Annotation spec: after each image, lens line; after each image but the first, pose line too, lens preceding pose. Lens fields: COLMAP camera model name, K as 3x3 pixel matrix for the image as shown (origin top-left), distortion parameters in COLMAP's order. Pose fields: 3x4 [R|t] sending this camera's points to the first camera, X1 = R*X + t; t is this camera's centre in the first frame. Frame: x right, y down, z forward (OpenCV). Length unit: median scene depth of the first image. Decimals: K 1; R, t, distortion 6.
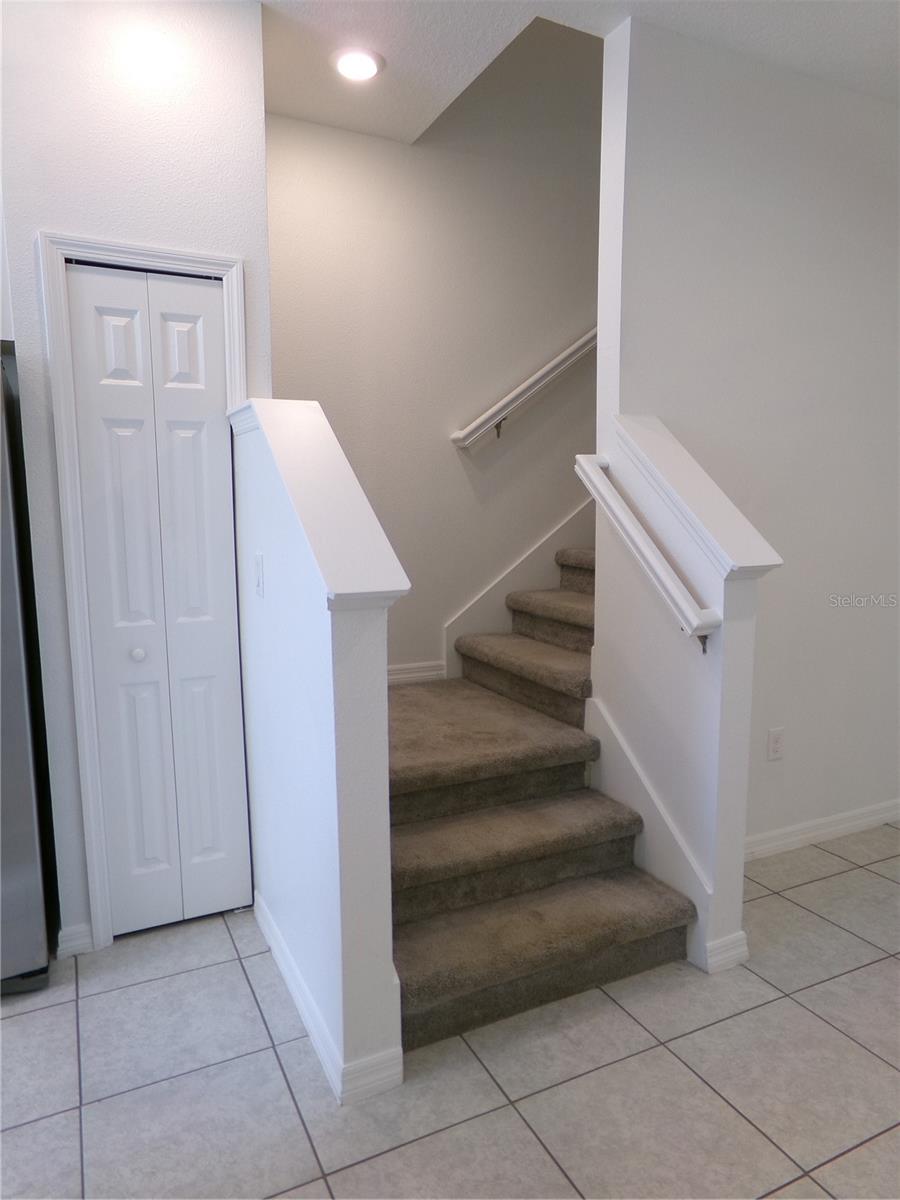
lens RADIAL K [[809.7, 0, 483.4], [0, 809.7, 618.4], [0, 0, 1]] dist [-0.022947, 0.024545]
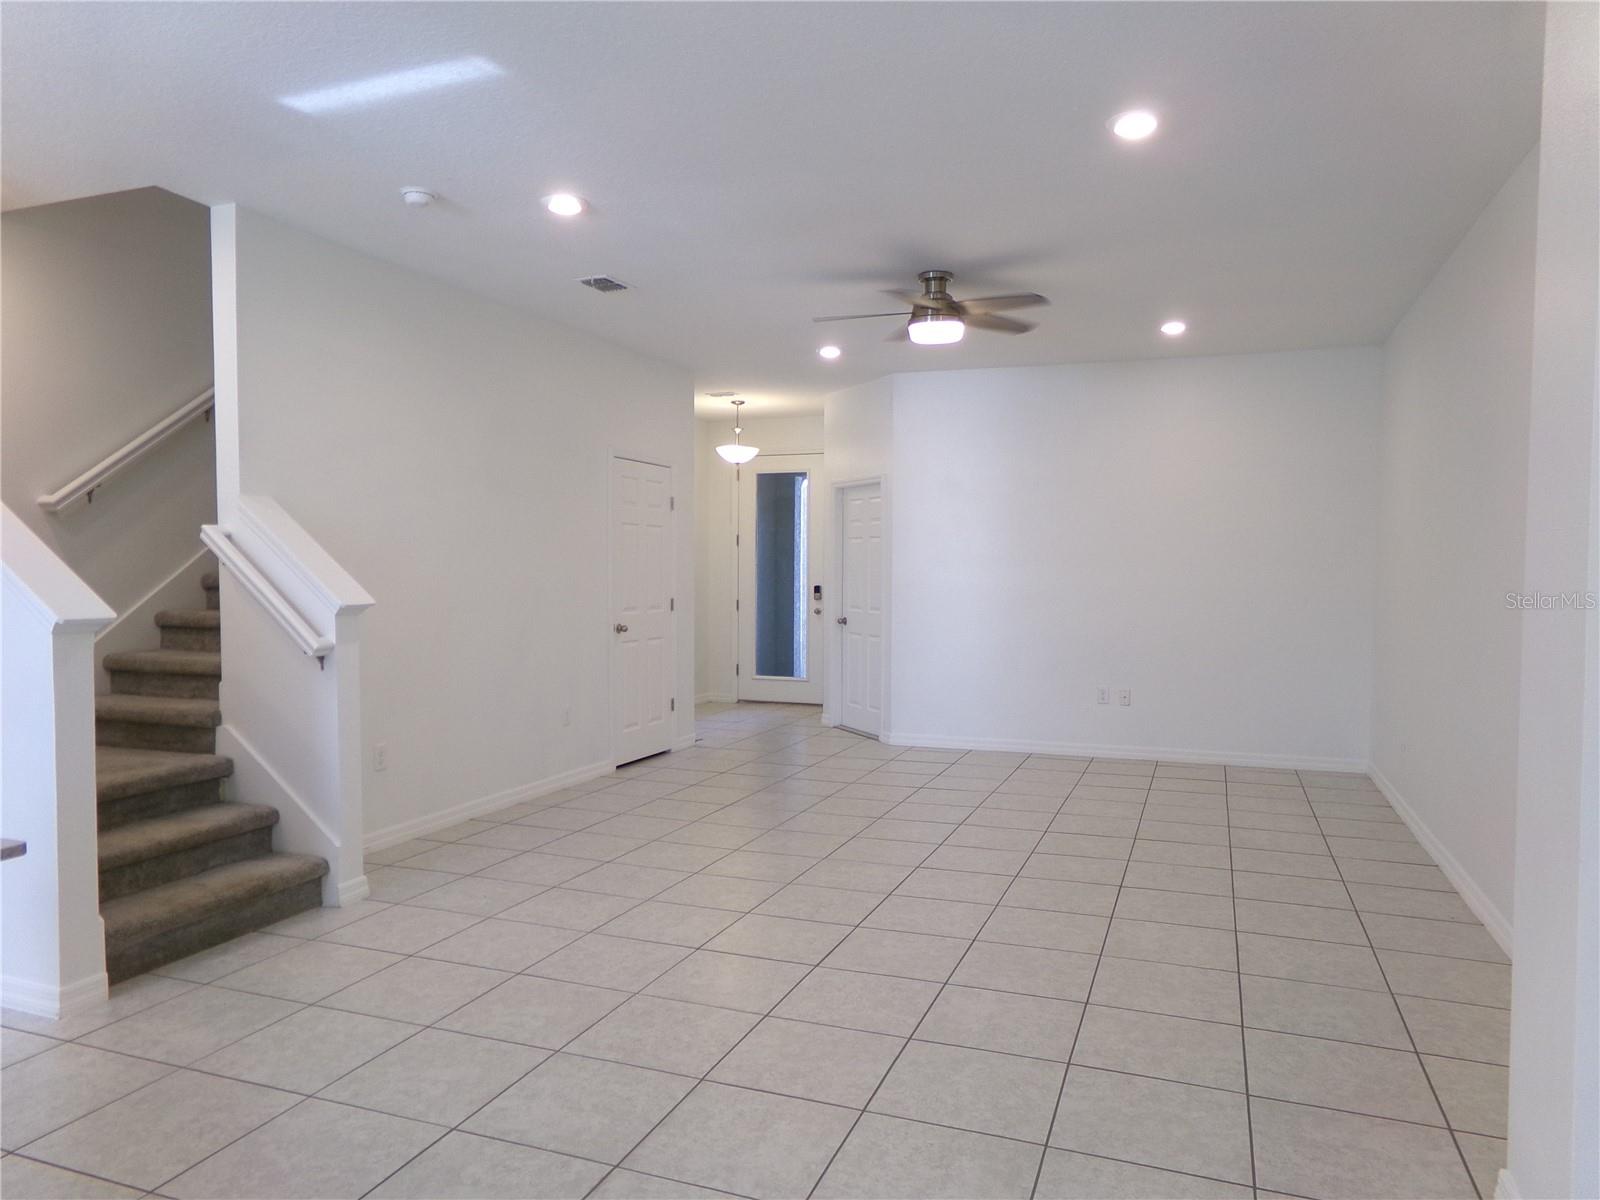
lens RADIAL K [[1079.6, 0, 793.5], [0, 1079.6, 593.8], [0, 0, 1]] dist [-0.022947, 0.024545]
pose [[0.748879, -0.017441, 0.662477, -0.307951], [0.102241, 0.990726, -0.089492, 0.146632], [-0.654772, 0.134752, 0.743717, -0.826244]]
